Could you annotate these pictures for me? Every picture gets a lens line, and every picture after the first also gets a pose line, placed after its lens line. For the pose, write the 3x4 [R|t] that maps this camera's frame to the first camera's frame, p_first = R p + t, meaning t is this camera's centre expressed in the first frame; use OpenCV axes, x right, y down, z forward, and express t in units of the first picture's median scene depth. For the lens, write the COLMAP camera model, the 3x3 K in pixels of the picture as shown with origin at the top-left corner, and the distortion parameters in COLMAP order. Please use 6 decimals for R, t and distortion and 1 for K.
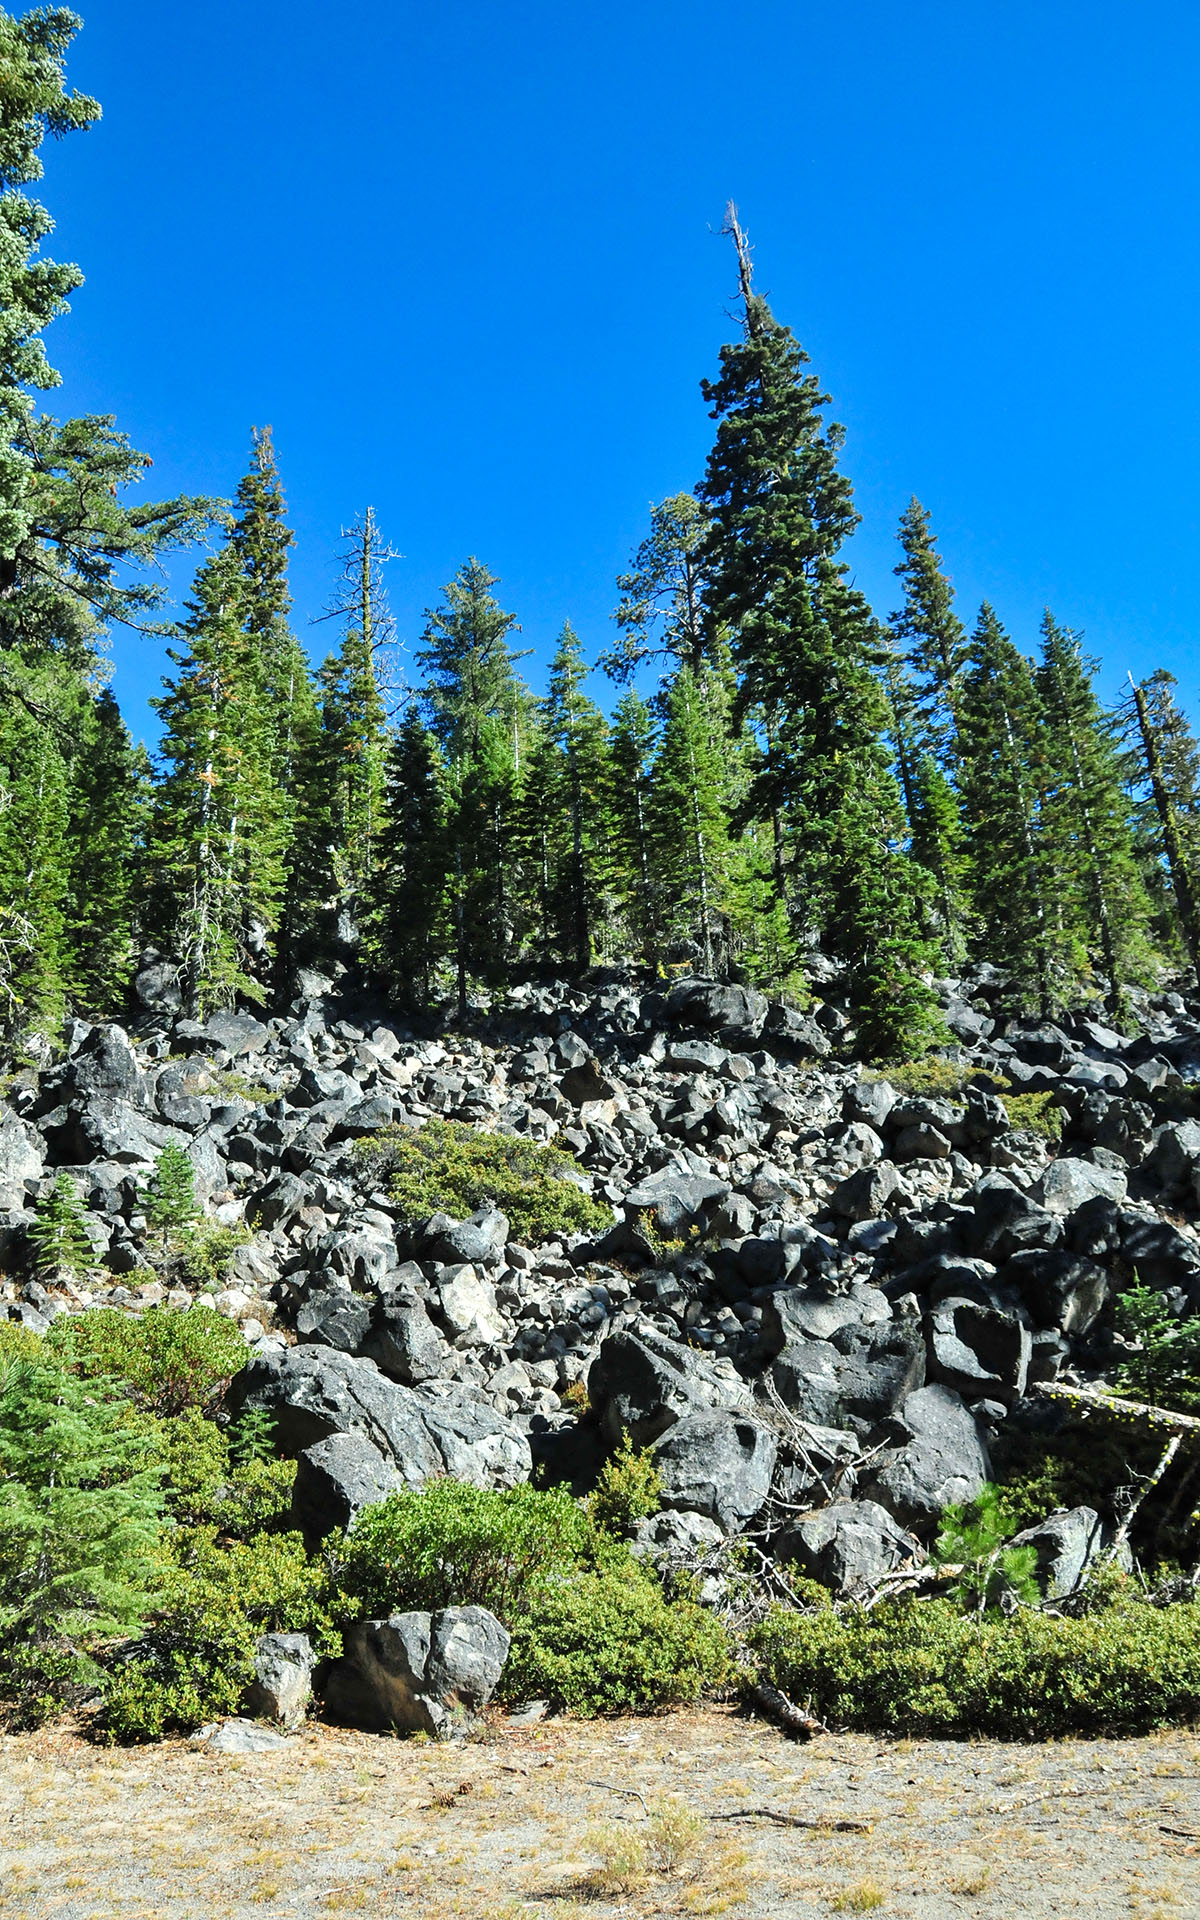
lens RADIAL K [[1467.7, 0, 600.0], [0, 1467.7, 960.0], [0, 0, 1]] dist [-0.160446, 0.107286]
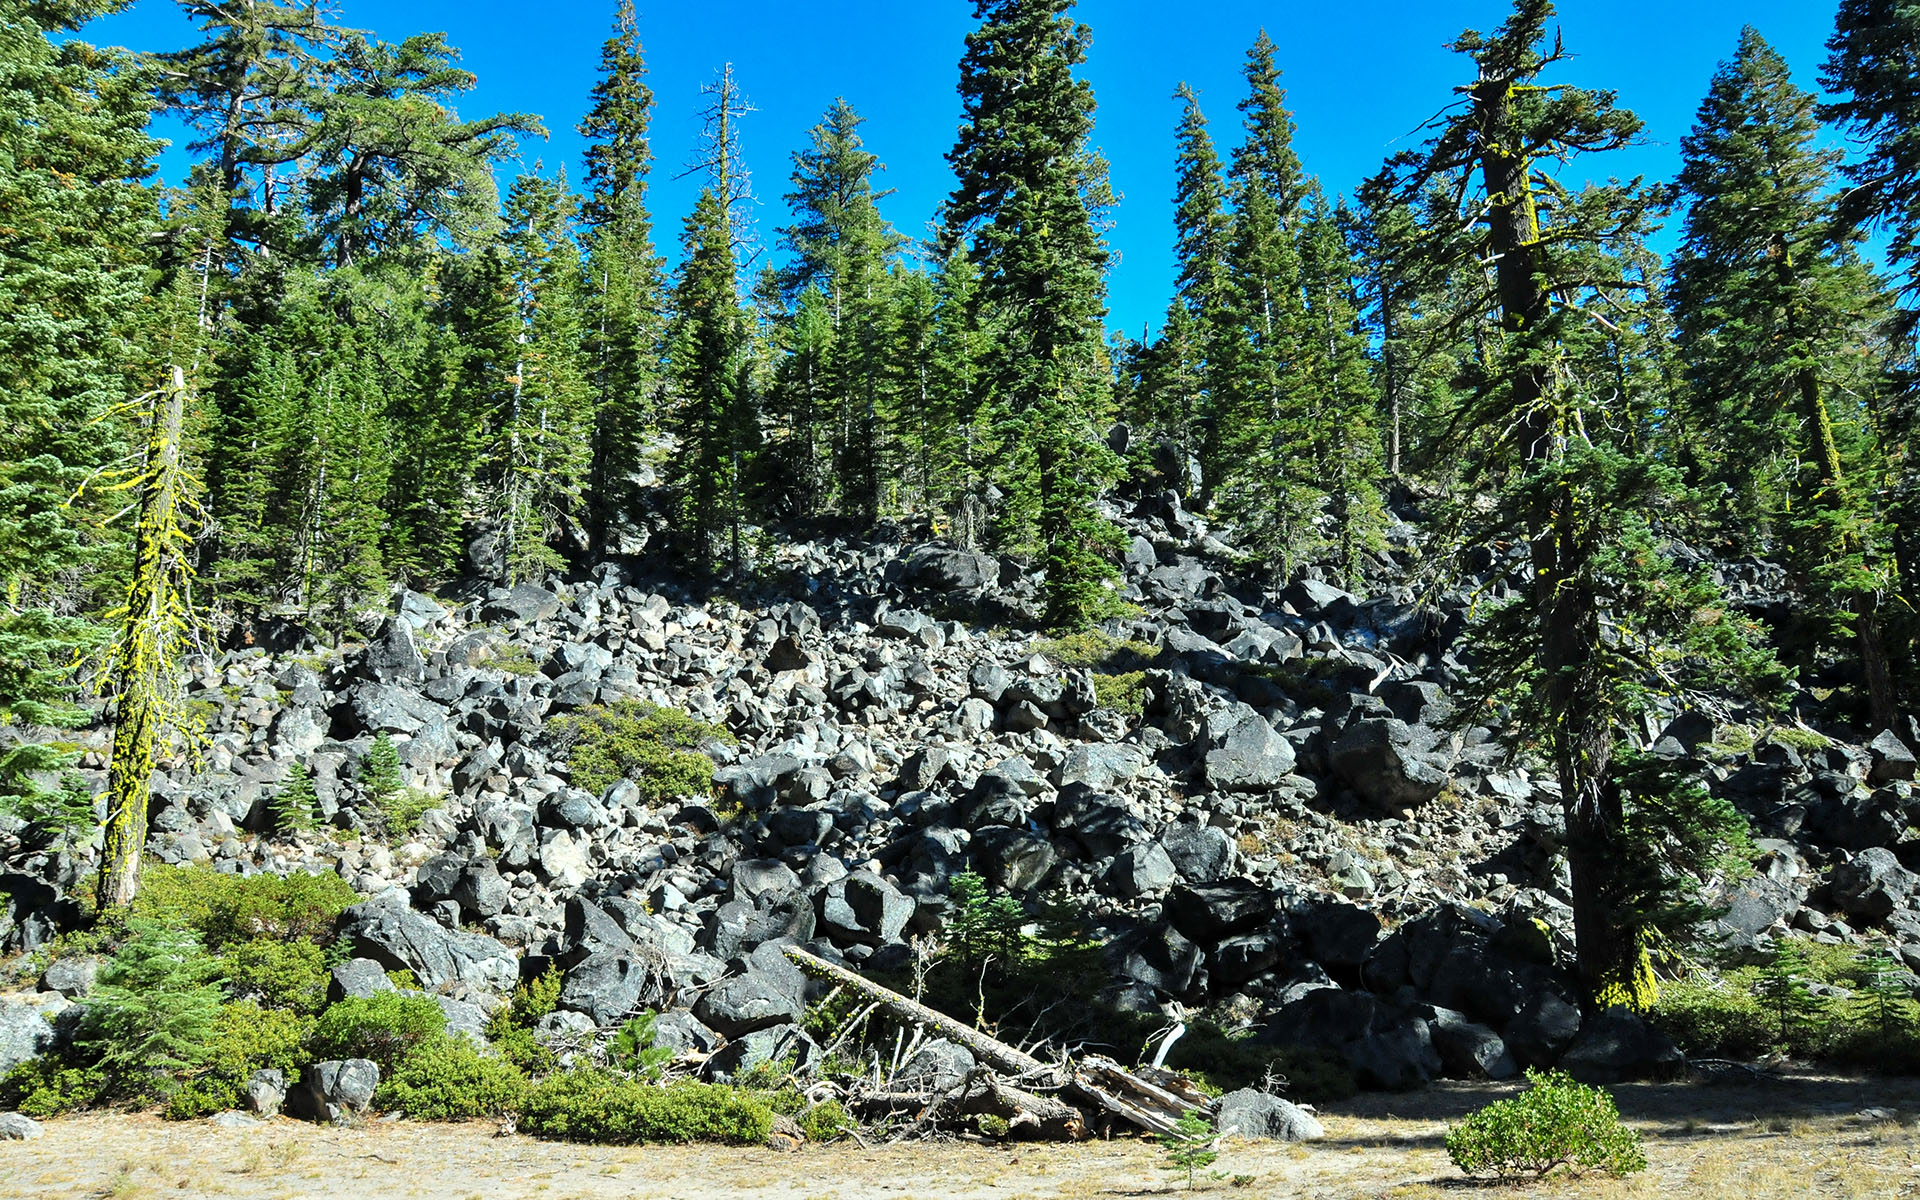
lens RADIAL K [[1484.6, 0, 949.4], [0, 1484.6, 633.0], [0, 0, 1]] dist [-0.160499, 0.114306]
pose [[0.995595, 0.004712, -0.093643, 0.271654], [0.008005, 0.990819, 0.134960, -0.111666], [0.093419, -0.135115, 0.986416, -0.227374]]
